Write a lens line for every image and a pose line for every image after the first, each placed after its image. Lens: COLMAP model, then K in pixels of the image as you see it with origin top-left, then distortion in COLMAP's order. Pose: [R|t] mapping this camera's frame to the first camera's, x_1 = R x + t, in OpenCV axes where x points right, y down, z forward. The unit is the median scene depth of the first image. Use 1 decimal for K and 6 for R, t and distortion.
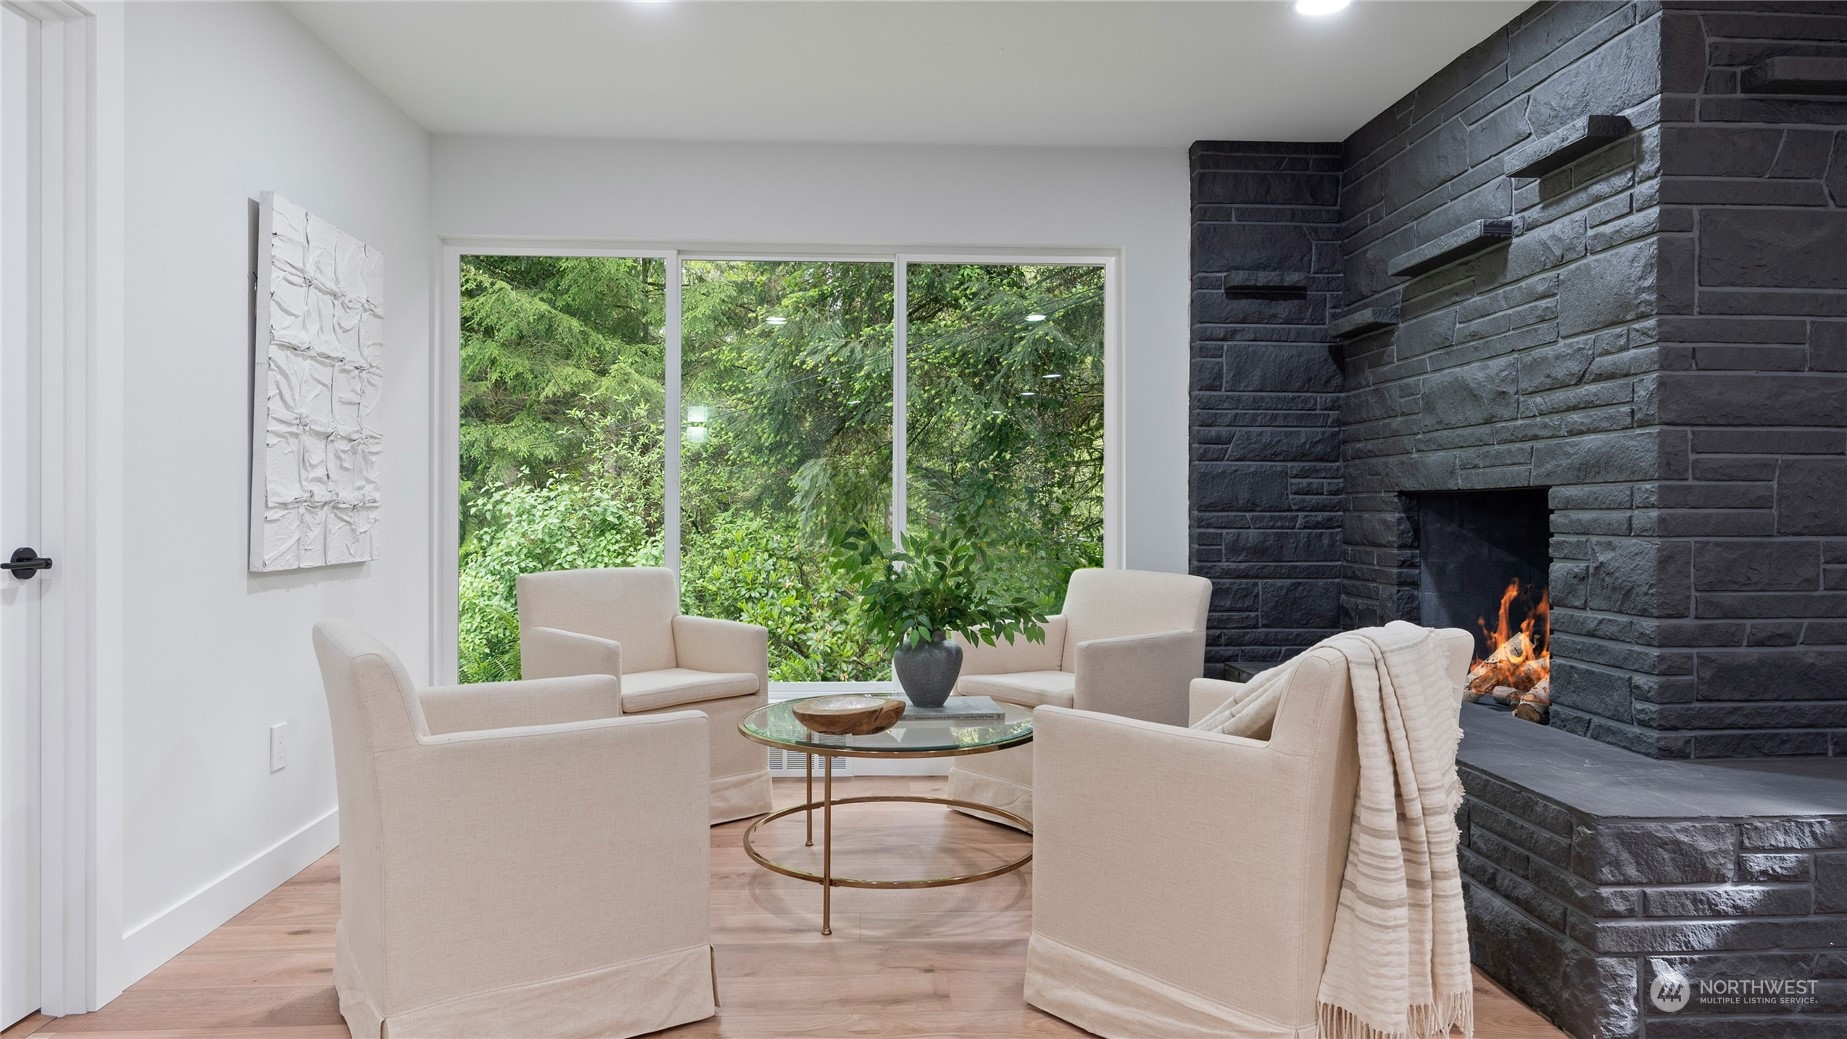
lens RADIAL K [[1163.4, 0, 917.8], [0, 1163.4, 512.3], [0, 0, 1]] dist [0.009792, -0.000246]
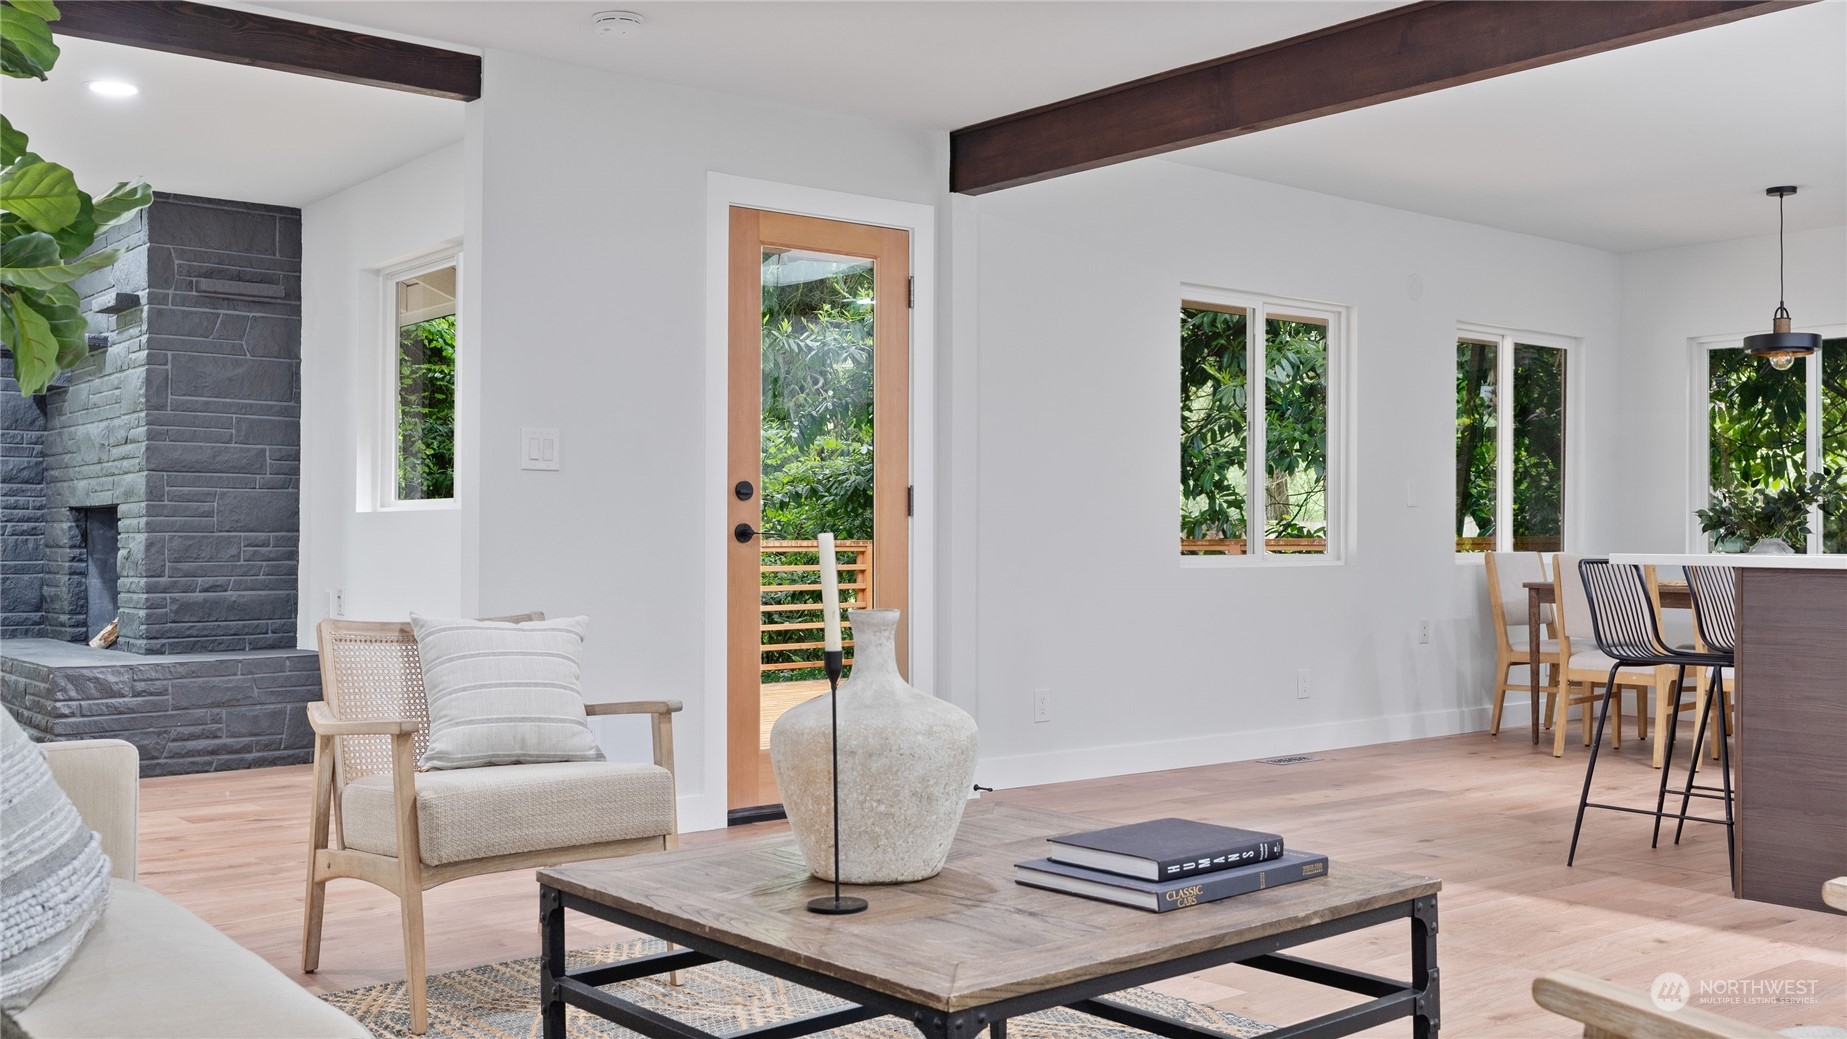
lens RADIAL K [[1732.6, 0, 921.8], [0, 1732.6, 525.3], [0, 0, 1]] dist [0.004759, 0.000000]
pose [[0.807632, 0.004074, 0.589673, 0.016854], [0.002141, 0.999949, -0.009840, 0.033671], [-0.589684, 0.009210, 0.807582, -1.629220]]
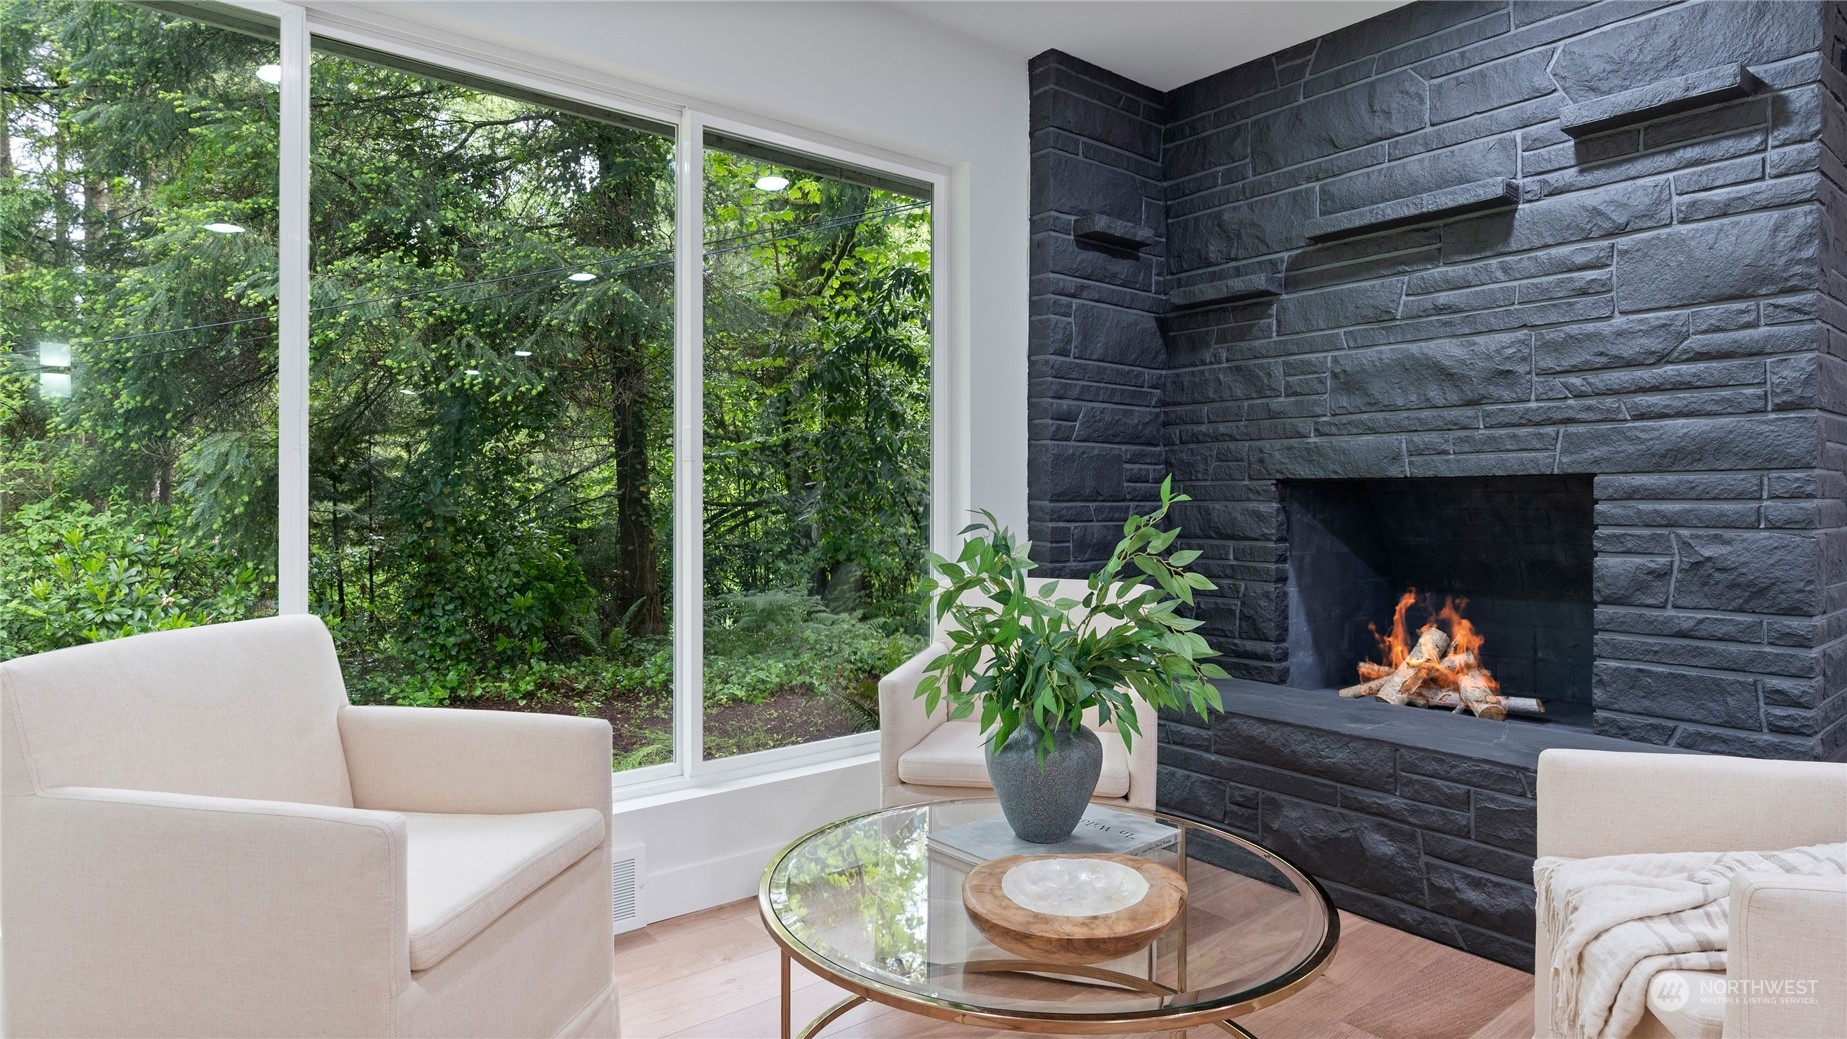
lens RADIAL K [[1032.4, 0, 923.0], [0, 1032.4, 502.8], [0, 0, 1]] dist [-0.005304, 0.002868]
pose [[0.811127, -0.005974, 0.584839, -0.363864], [0.003743, 0.999980, 0.005023, -0.005889], [-0.584858, -0.001885, 0.811134, 0.650930]]
